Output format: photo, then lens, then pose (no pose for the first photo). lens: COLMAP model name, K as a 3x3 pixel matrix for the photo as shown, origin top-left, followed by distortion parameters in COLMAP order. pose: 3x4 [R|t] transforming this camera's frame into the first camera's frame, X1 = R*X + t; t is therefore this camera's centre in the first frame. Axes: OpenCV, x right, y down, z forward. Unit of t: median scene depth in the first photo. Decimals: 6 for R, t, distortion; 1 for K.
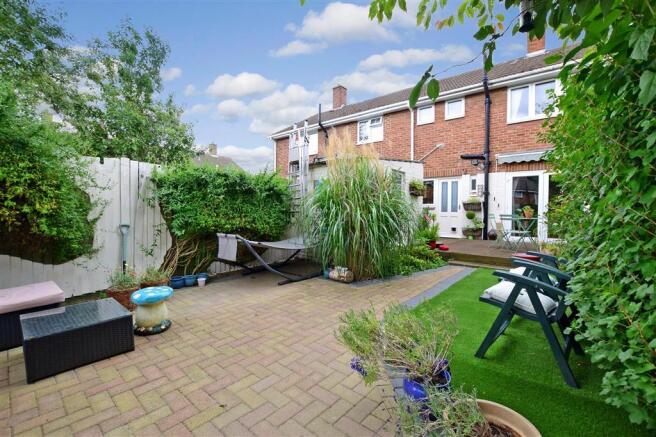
lens RADIAL K [[285.4, 0, 329.4], [0, 285.4, 216.7], [0, 0, 1]] dist [0.039947, 0.000229]
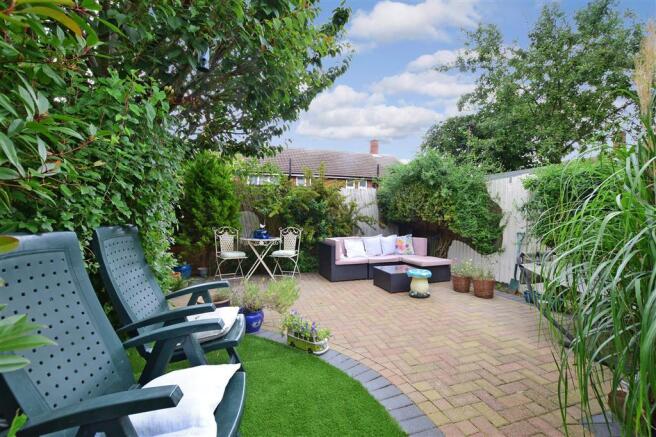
lens RADIAL K [[285.4, 0, 322.2], [0, 285.4, 213.9], [0, 0, 1]] dist [0.039947, 0.000229]
pose [[-0.547643, -0.003470, -0.836705, 0.764141], [-0.016625, 0.999839, 0.006735, -0.045605], [0.836547, 0.017599, -0.547613, 1.095943]]
